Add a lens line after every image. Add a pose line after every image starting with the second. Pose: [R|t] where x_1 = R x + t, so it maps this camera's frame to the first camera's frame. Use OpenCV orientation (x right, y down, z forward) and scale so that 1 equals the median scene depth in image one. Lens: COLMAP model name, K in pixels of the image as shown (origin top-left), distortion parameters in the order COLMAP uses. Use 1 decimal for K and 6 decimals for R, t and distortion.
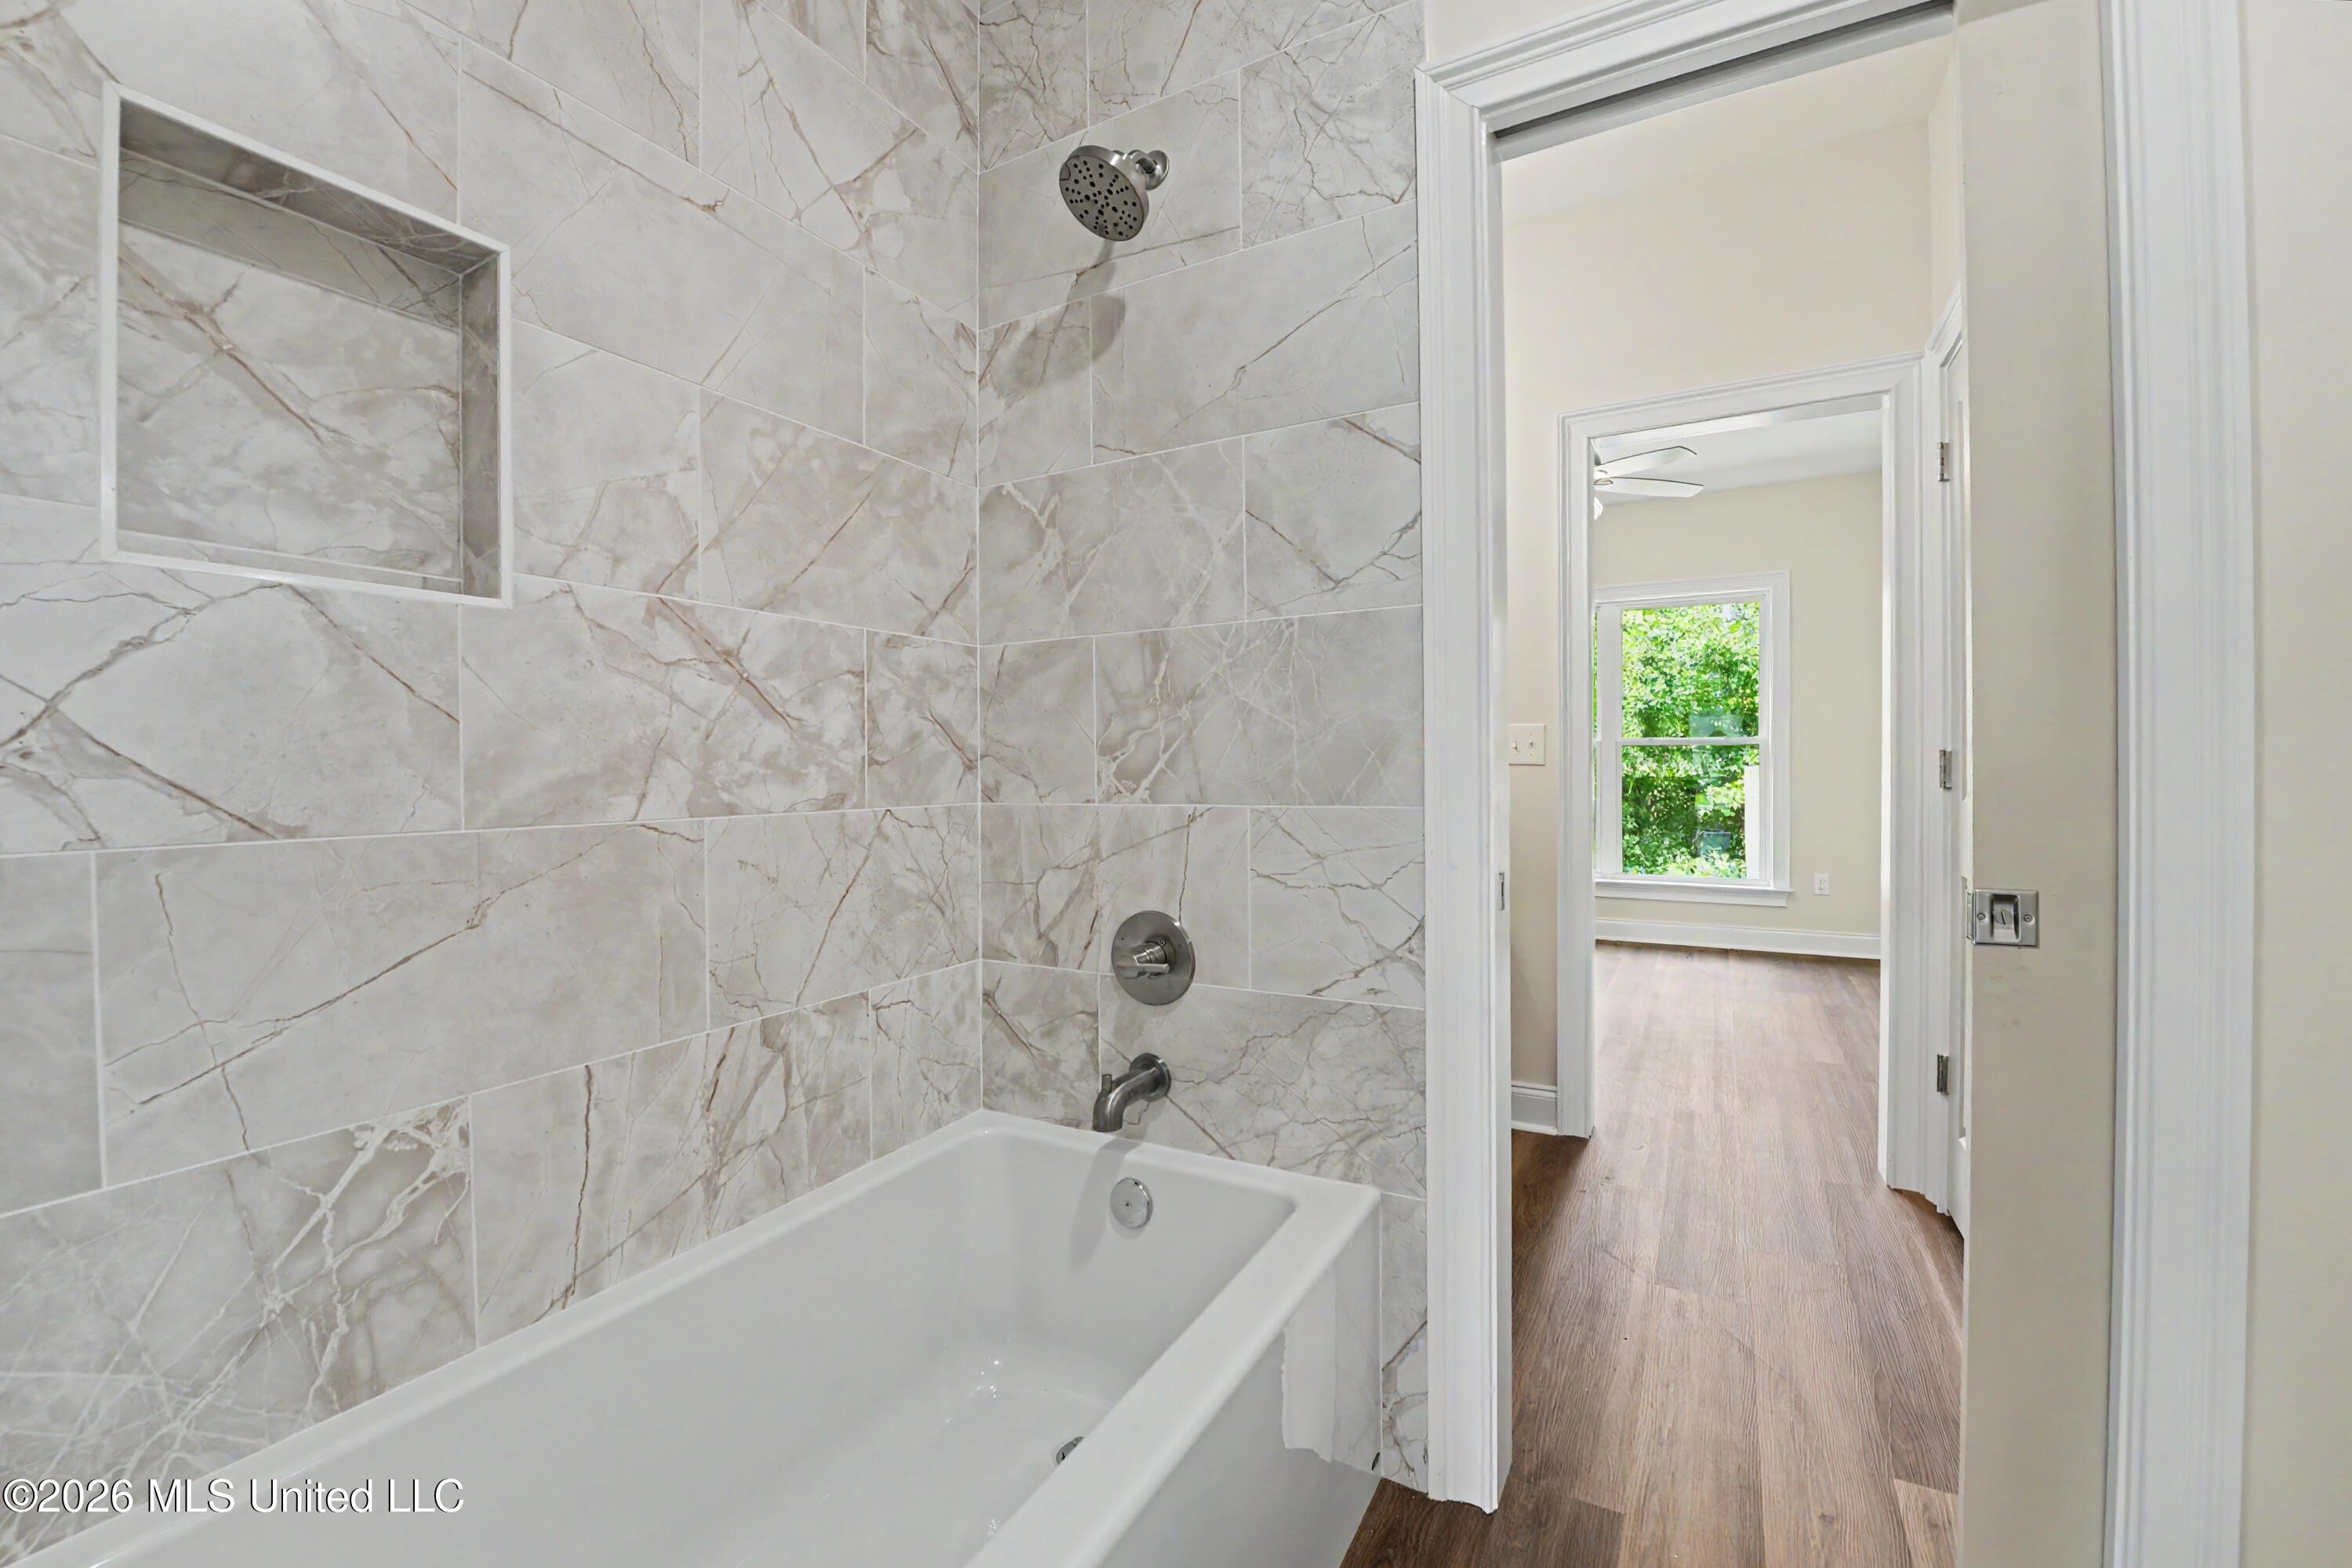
lens RADIAL K [[960.2, 0, 1168.7], [0, 960.2, 768.5], [0, 0, 1]] dist [-0.014327, -0.000049]
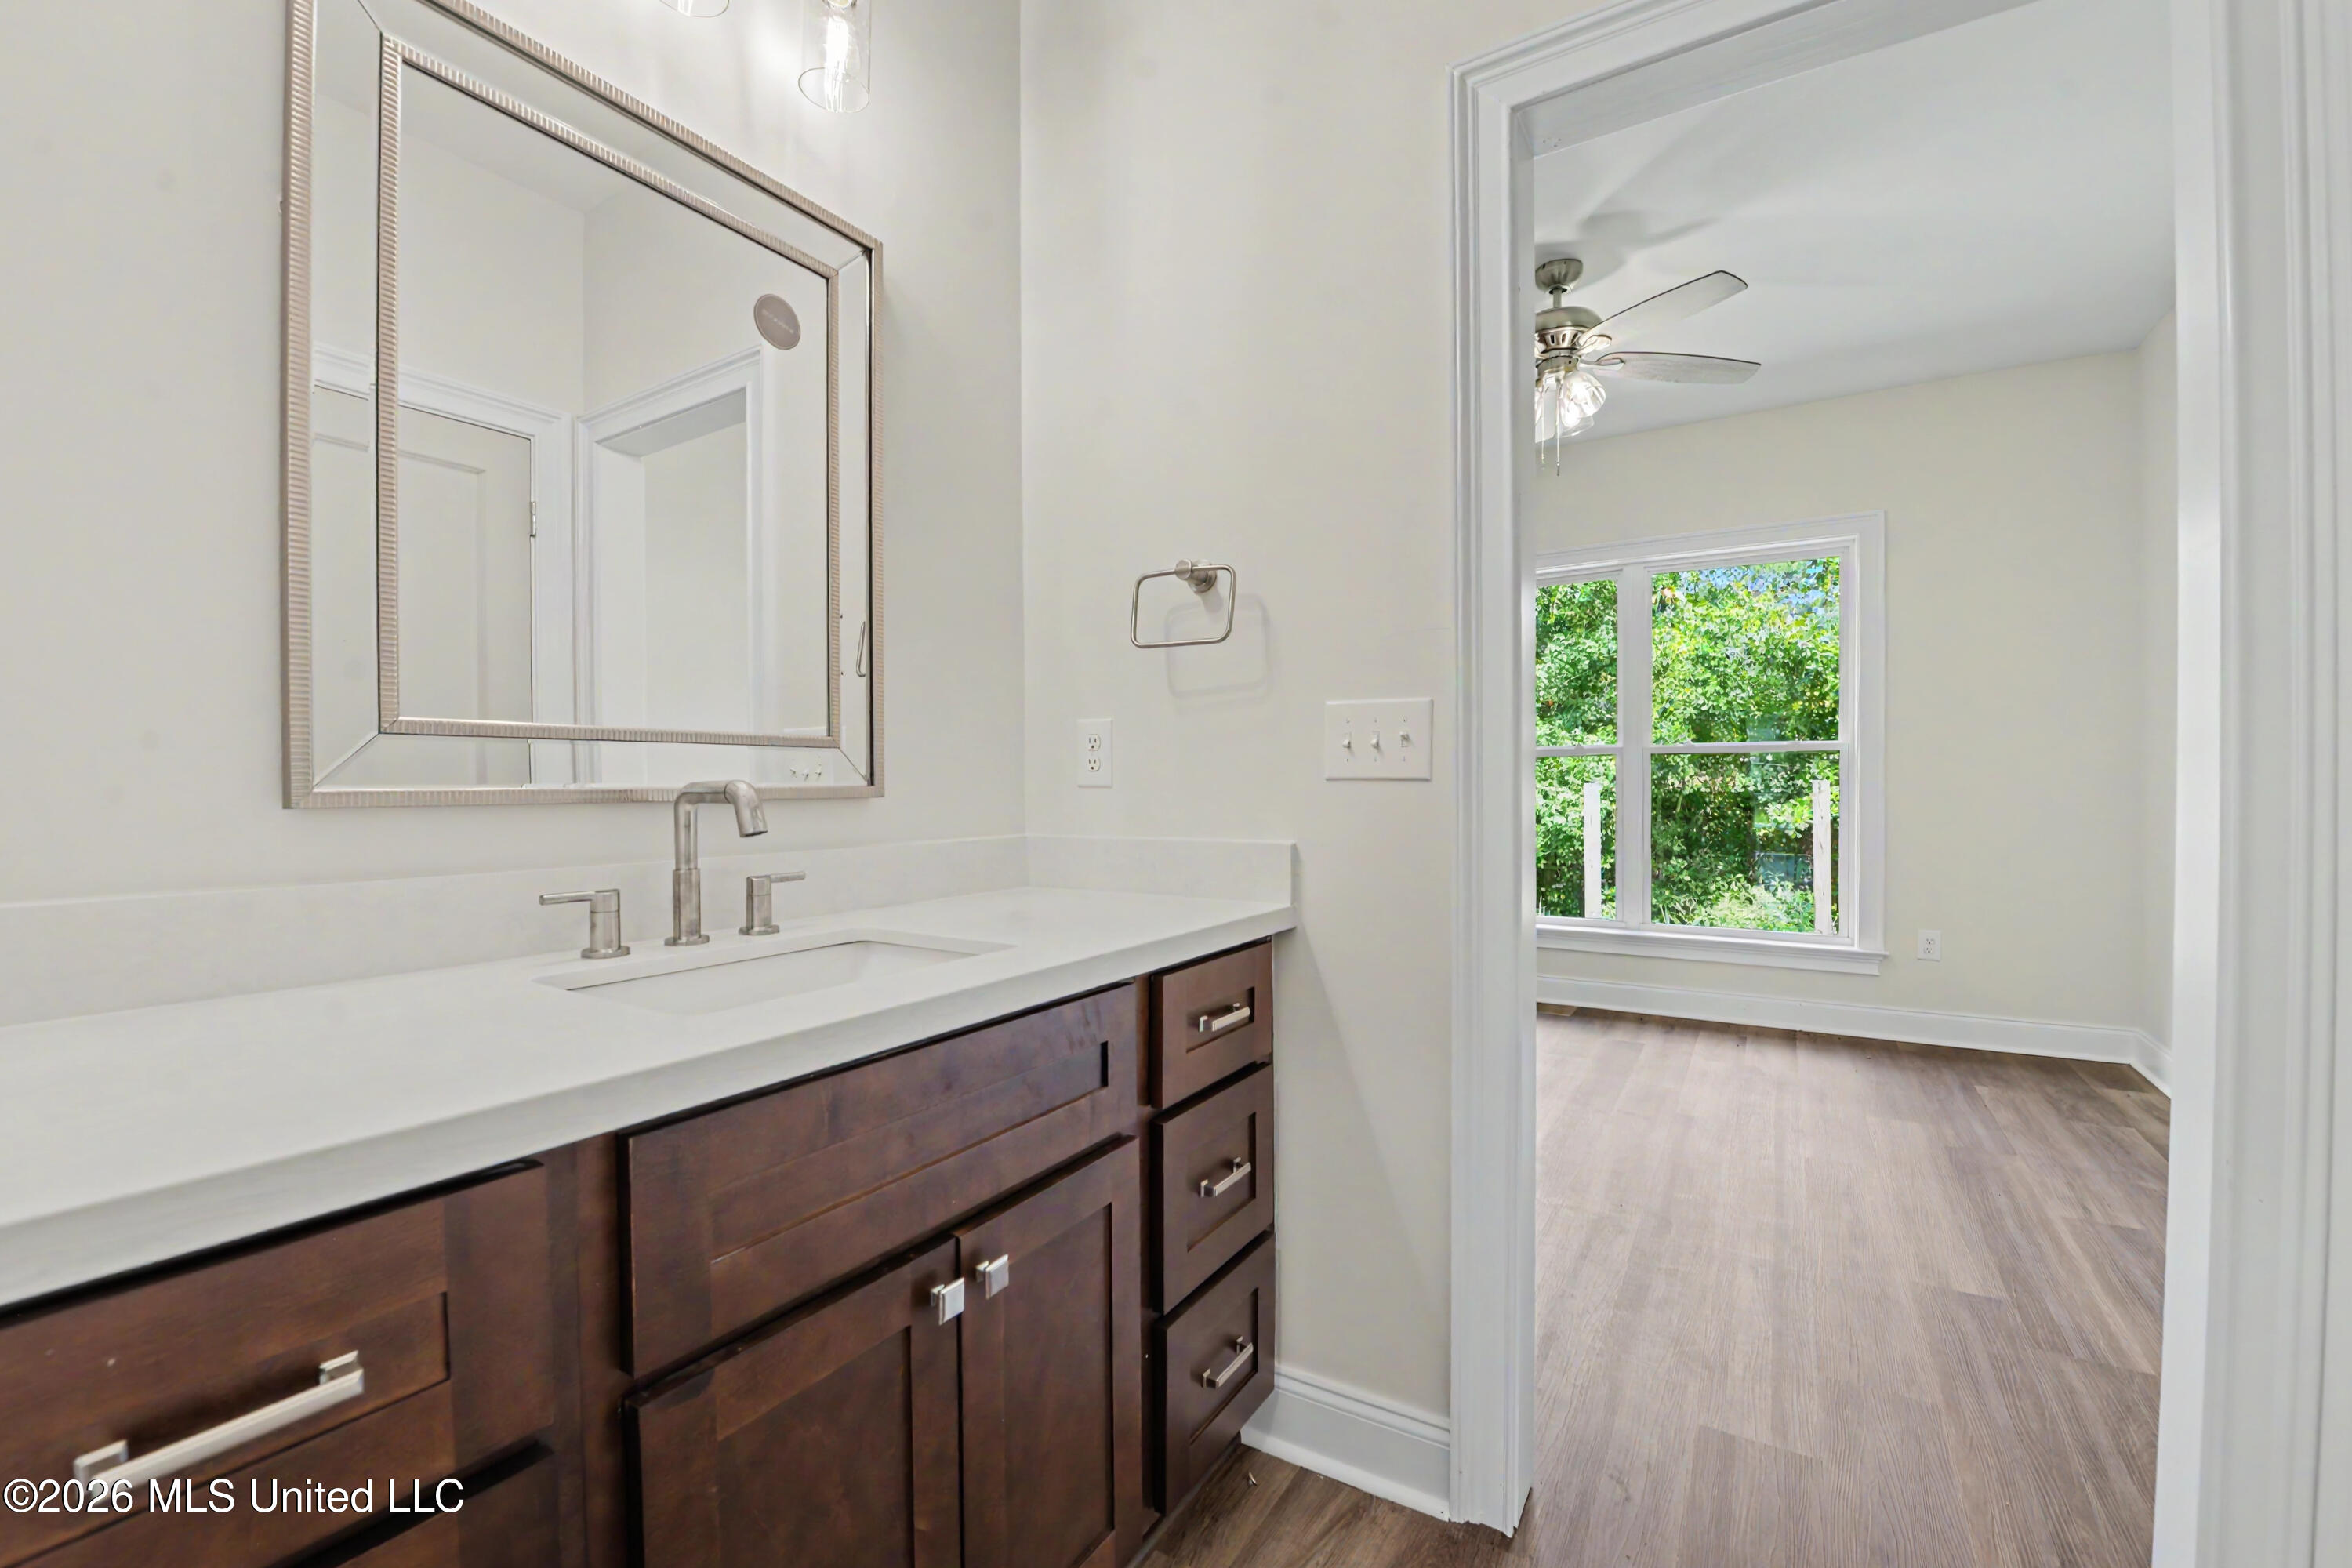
lens RADIAL K [[952.1, 0, 1167.4], [0, 952.1, 780.0], [0, 0, 1]] dist [-0.018498, 0.000194]
pose [[0.998563, 0.003173, -0.053491, 0.067173], [-0.003181, 0.999995, -0.000073, -0.000766], [0.053490, 0.000243, 0.998568, 0.118350]]
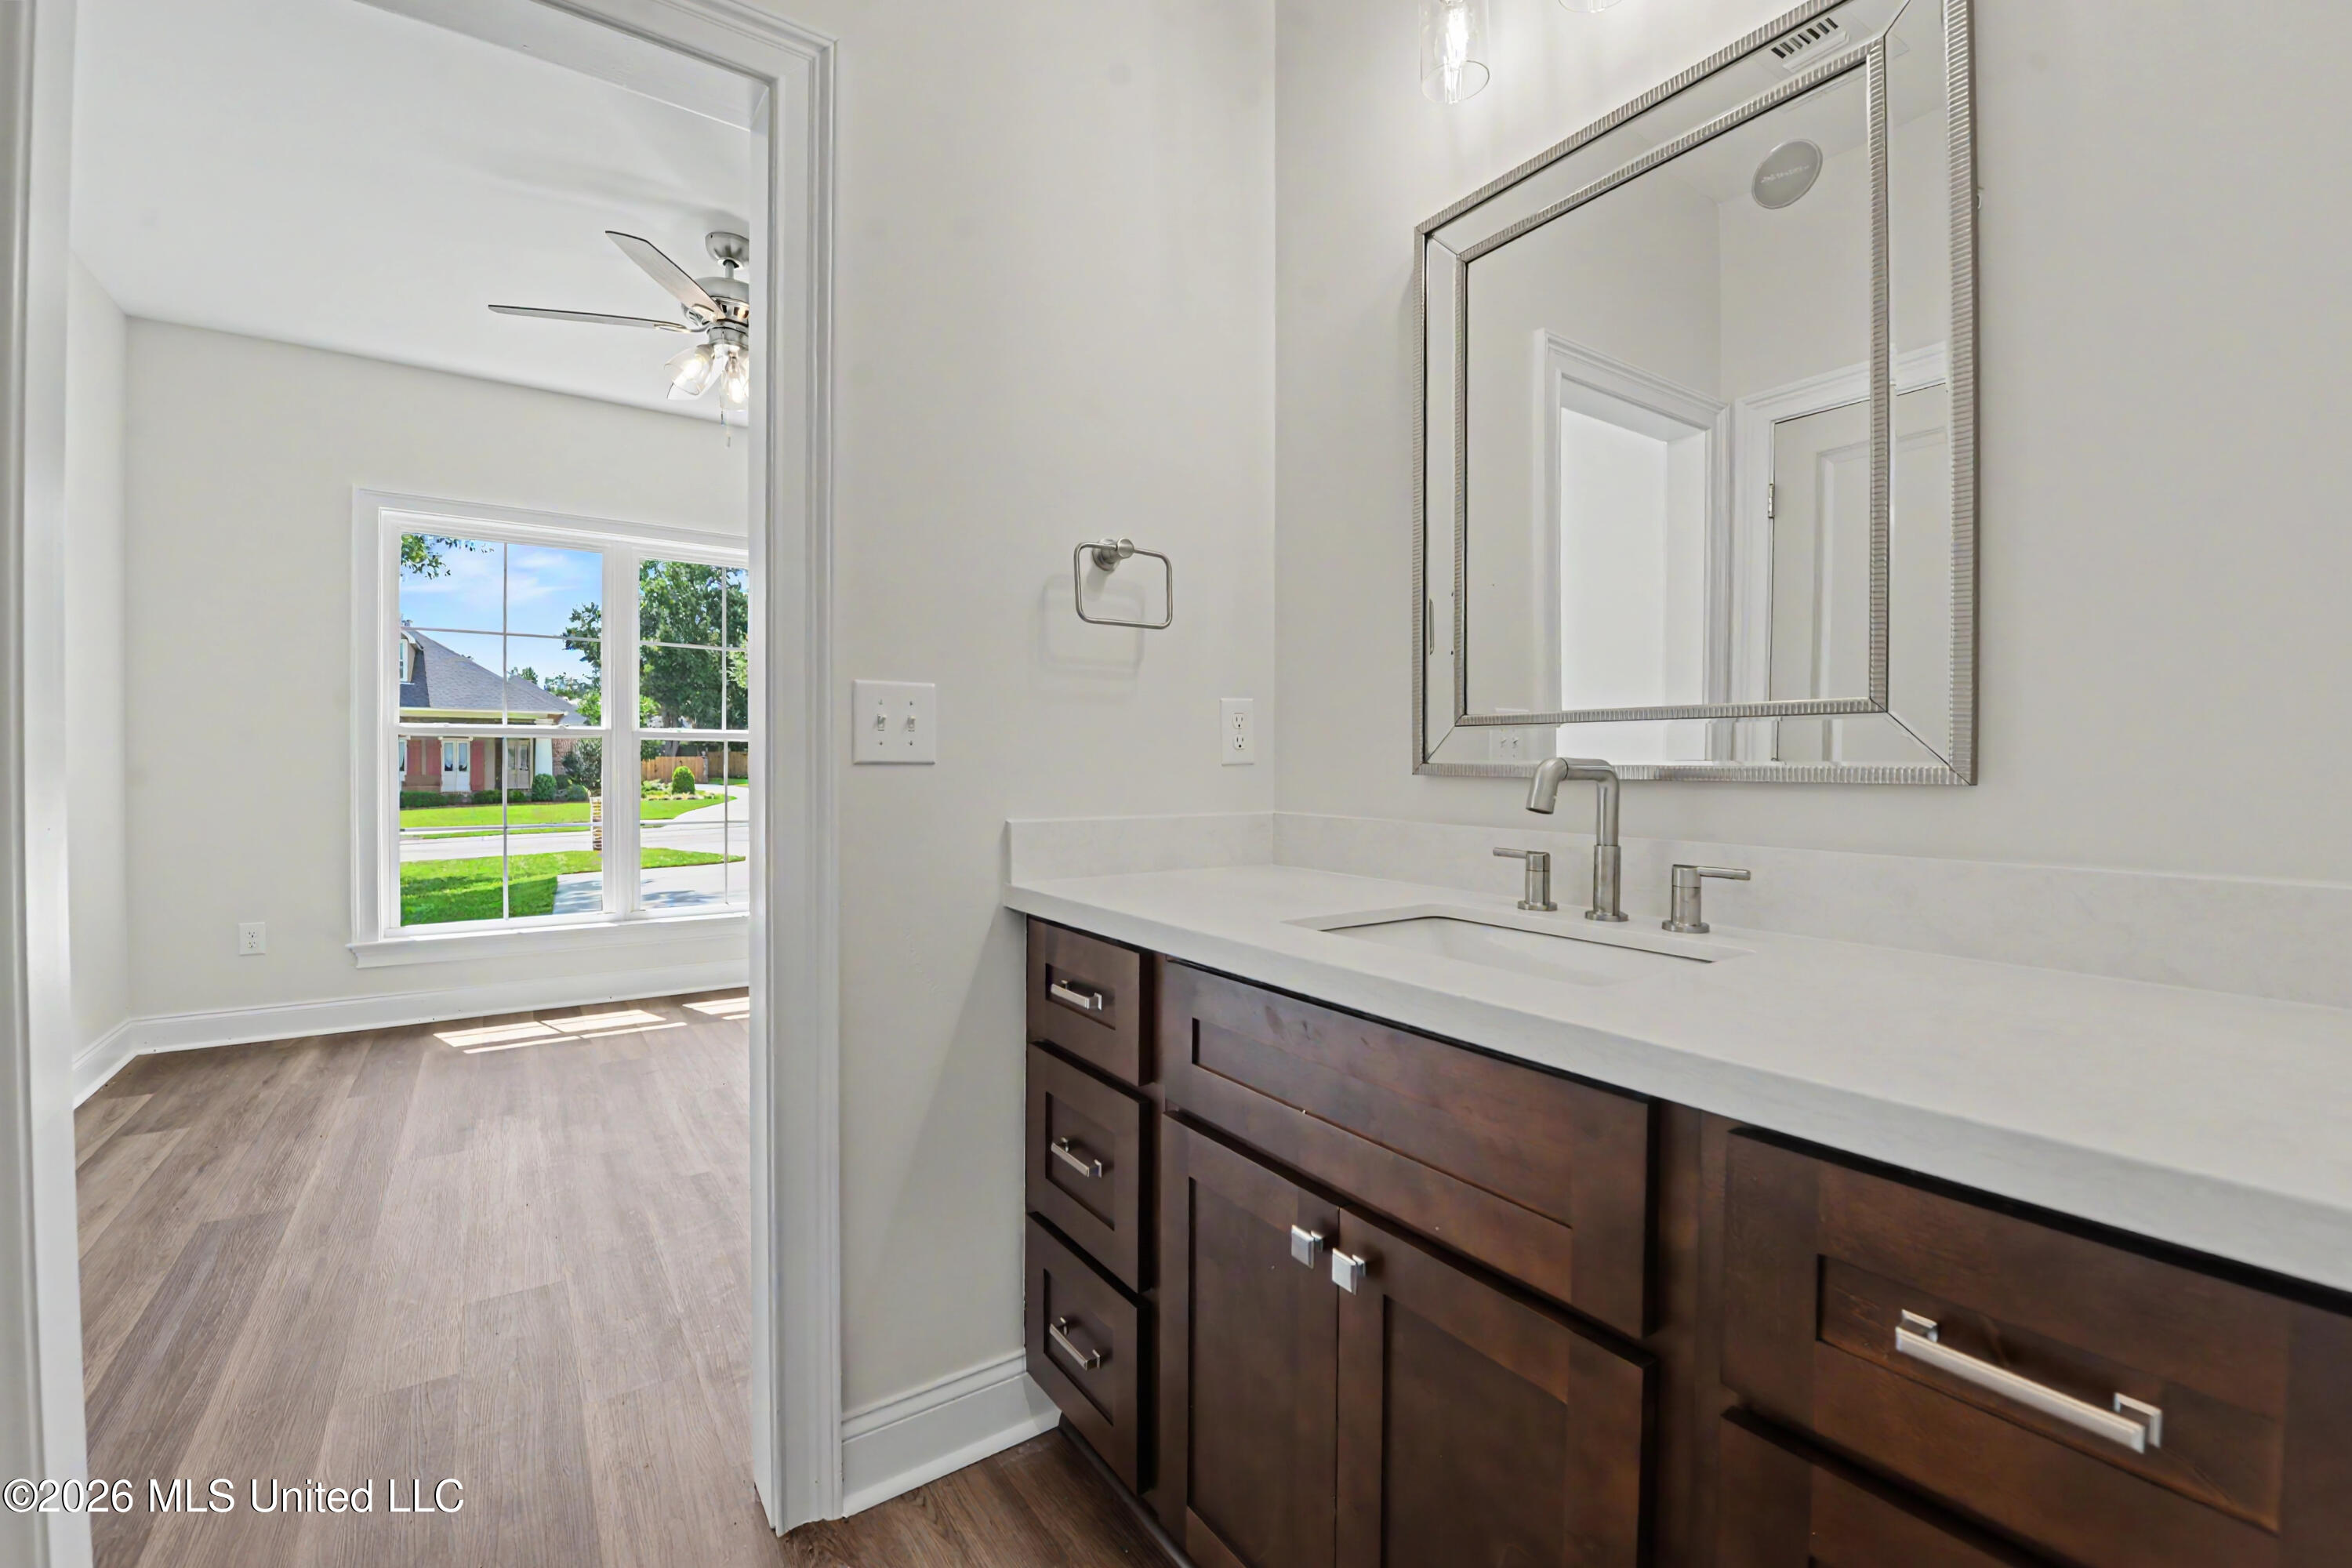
lens RADIAL K [[960.2, 0, 1168.7], [0, 960.2, 768.5], [0, 0, 1]] dist [-0.014327, -0.000049]
pose [[-0.429322, 0.010734, -0.903088, 0.107638], [-0.001675, 0.999918, 0.012681, -0.000858], [0.903150, 0.006956, -0.429269, 0.189125]]
